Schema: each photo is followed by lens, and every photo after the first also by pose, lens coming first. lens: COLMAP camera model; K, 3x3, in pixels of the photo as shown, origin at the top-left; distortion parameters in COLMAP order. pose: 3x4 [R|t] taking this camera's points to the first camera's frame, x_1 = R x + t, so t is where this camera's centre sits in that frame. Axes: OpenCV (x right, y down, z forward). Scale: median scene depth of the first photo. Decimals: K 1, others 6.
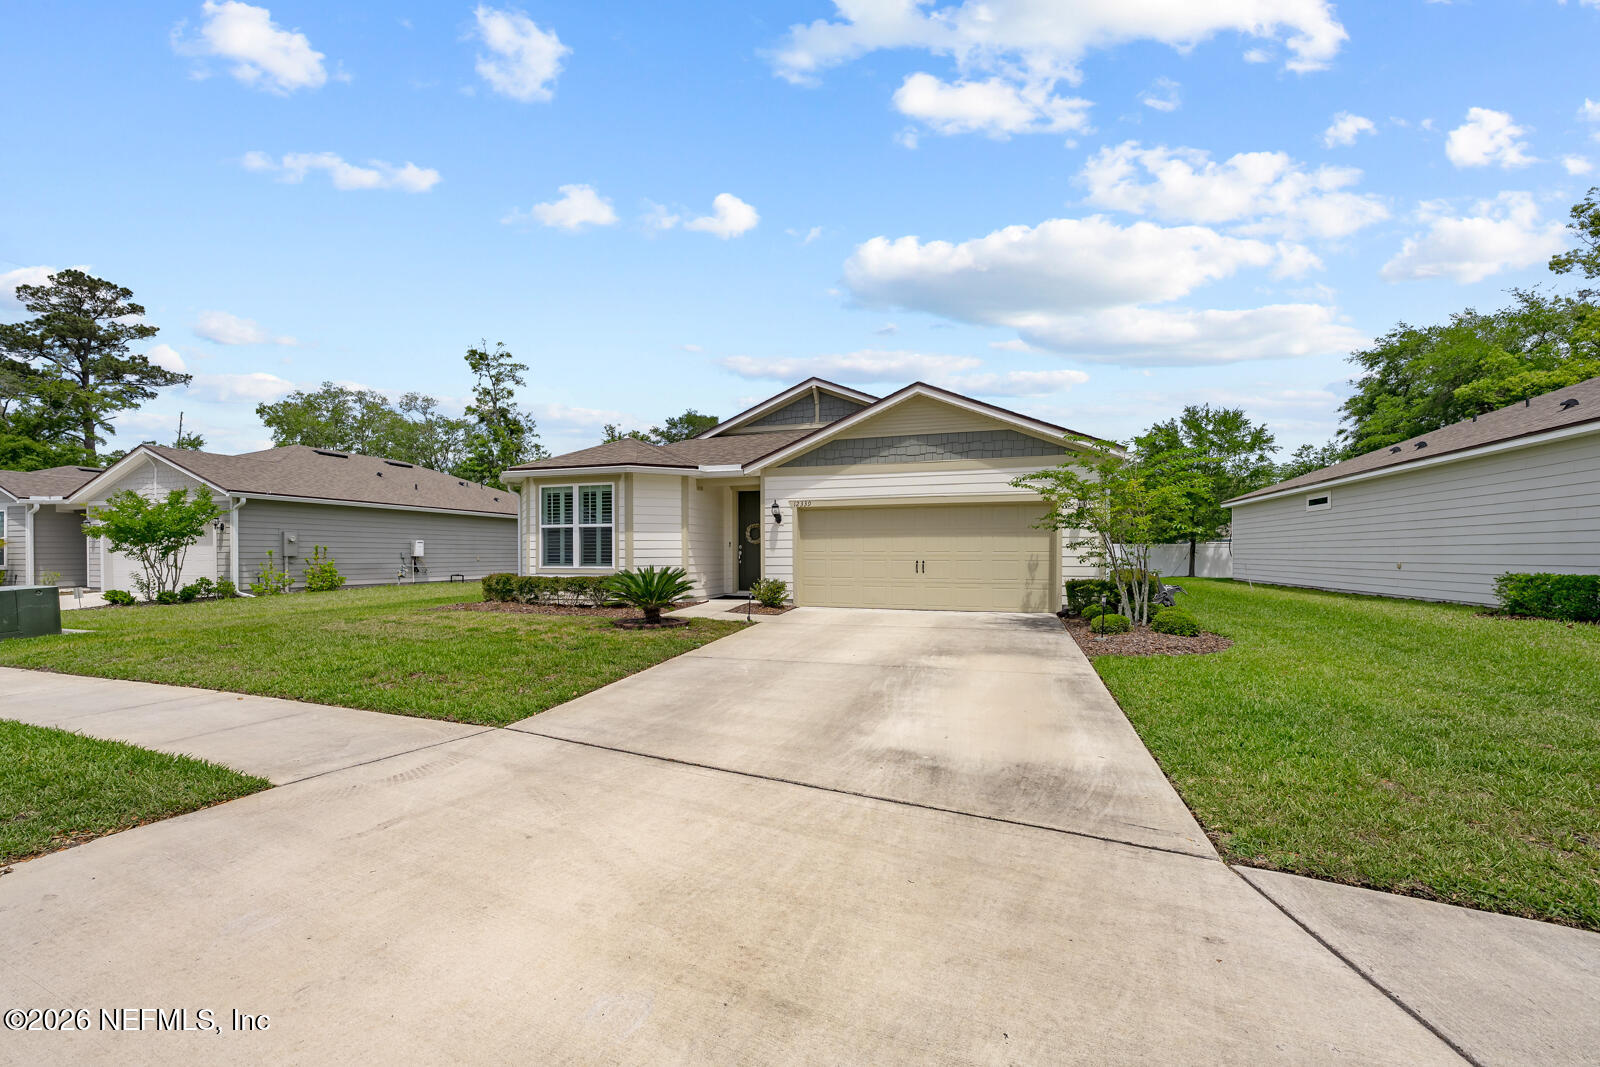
lens RADIAL K [[617.9, 0, 798.4], [0, 617.9, 536.5], [0, 0, 1]] dist [-0.000078, -0.000001]
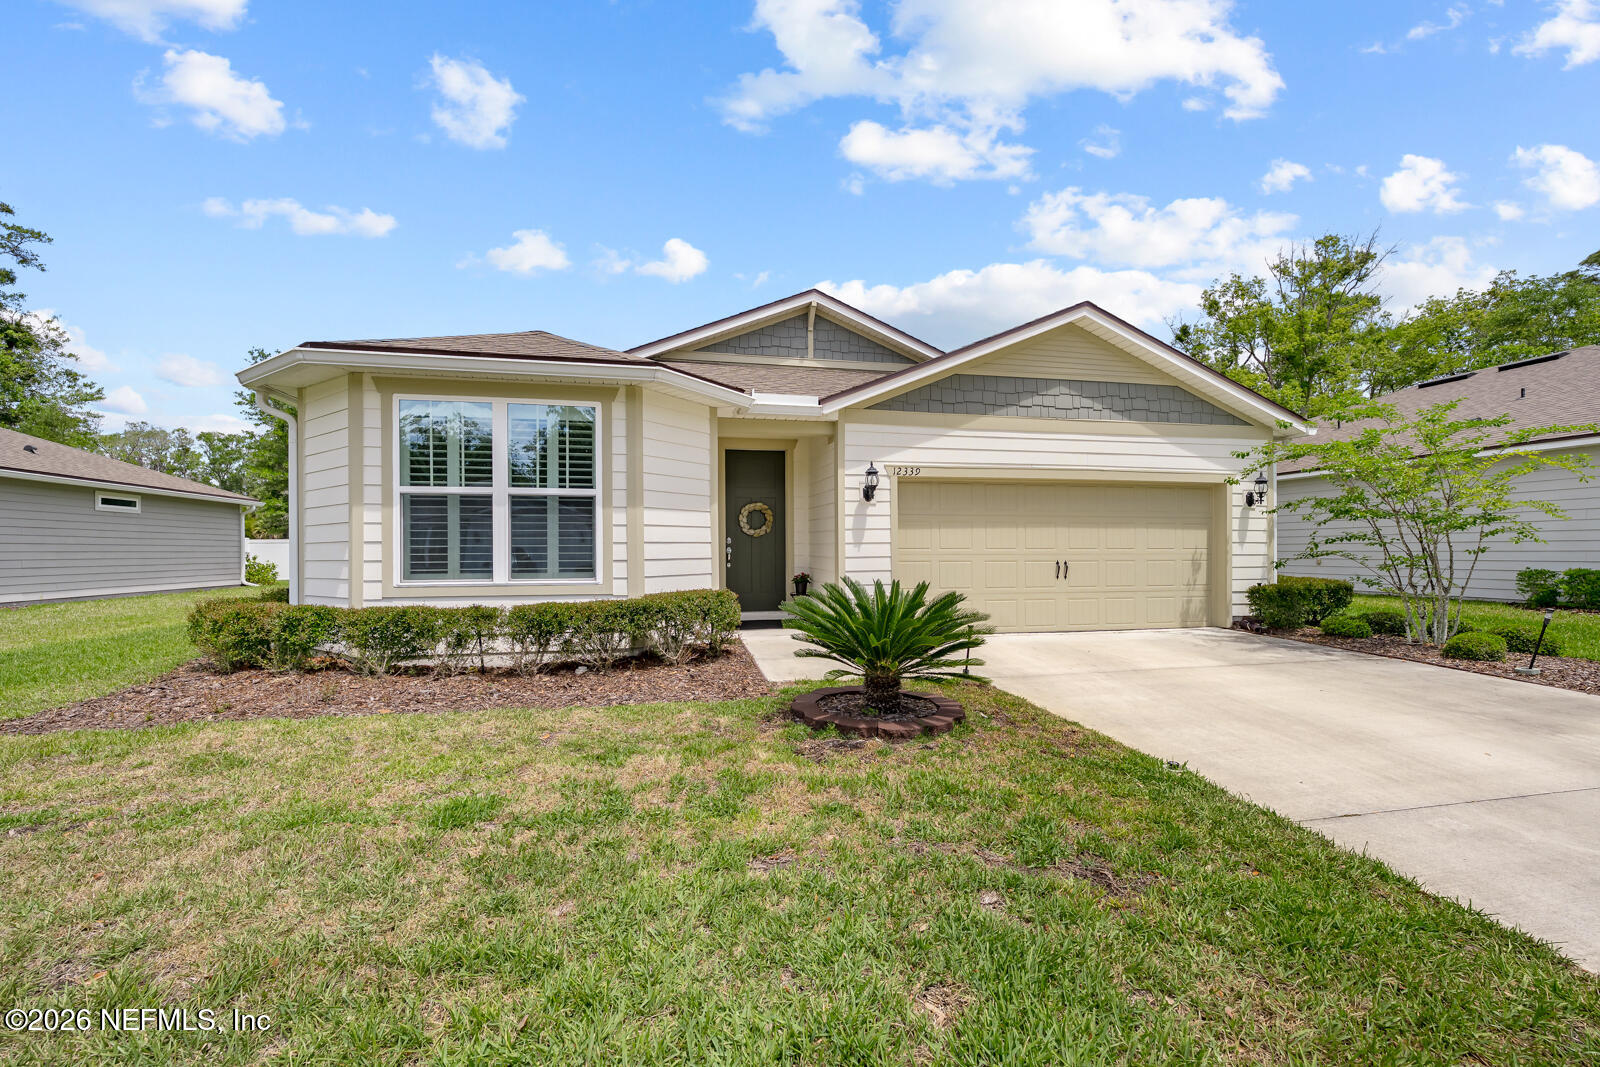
lens RADIAL K [[650.8, 0, 830.5], [0, 650.8, 533.1], [0, 0, 1]] dist [0.001458, 0.000249]
pose [[0.880580, 0.011724, 0.473753, -0.376963], [-0.012061, 0.999925, -0.002328, 0.012071], [-0.473745, -0.003663, 0.880655, 0.469116]]
